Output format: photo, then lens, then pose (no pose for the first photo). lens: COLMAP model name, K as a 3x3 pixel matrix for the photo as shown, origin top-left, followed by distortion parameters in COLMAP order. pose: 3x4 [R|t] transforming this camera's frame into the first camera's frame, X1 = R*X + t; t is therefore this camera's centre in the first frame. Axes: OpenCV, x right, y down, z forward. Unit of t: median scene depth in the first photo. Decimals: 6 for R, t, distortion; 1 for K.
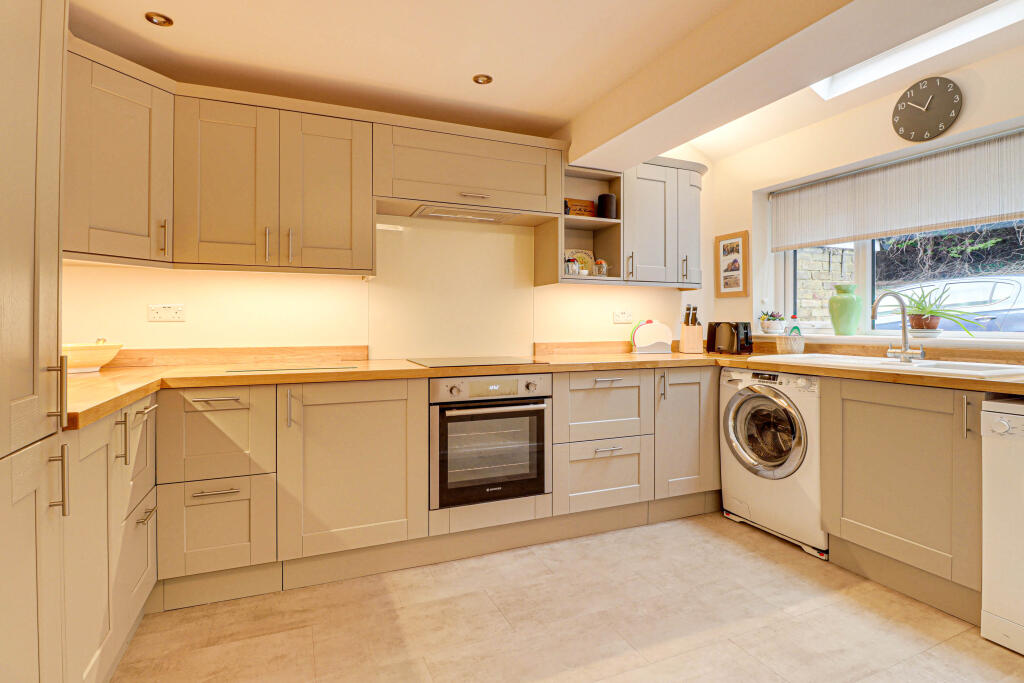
lens RADIAL K [[478.2, 0, 517.8], [0, 478.2, 322.9], [0, 0, 1]] dist [0.002738, -0.013508]
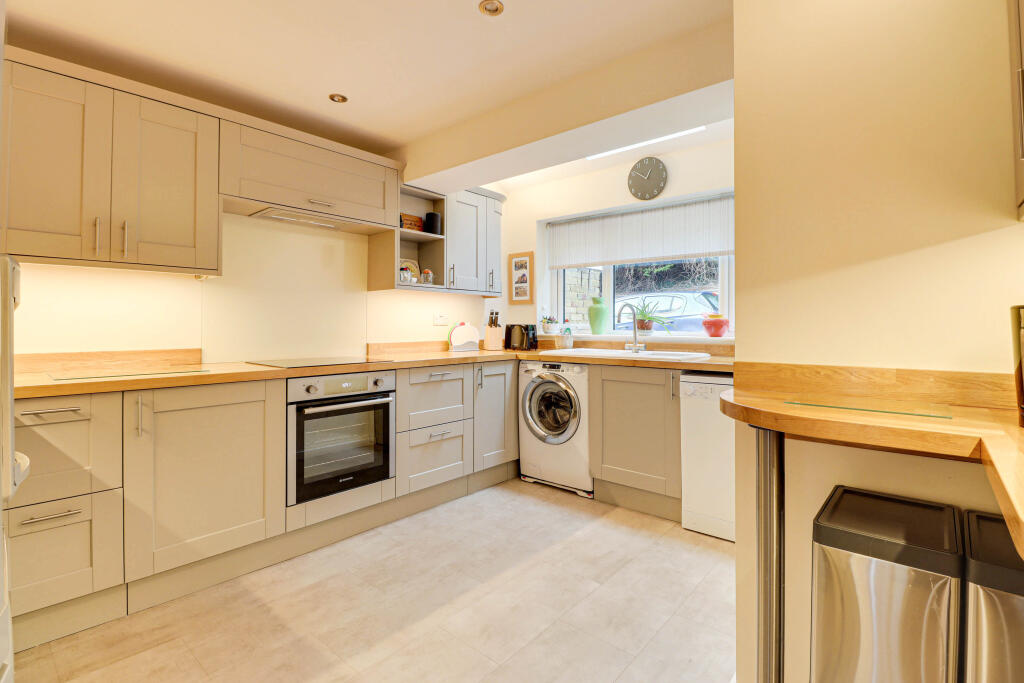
lens RADIAL K [[478.2, 0, 517.8], [0, 478.2, 322.9], [0, 0, 1]] dist [0.002738, -0.013508]
pose [[0.883399, 0.003687, 0.468607, -0.194150], [-0.001653, 0.999987, -0.004751, 0.000061], [-0.468619, 0.003422, 0.883394, -0.120795]]
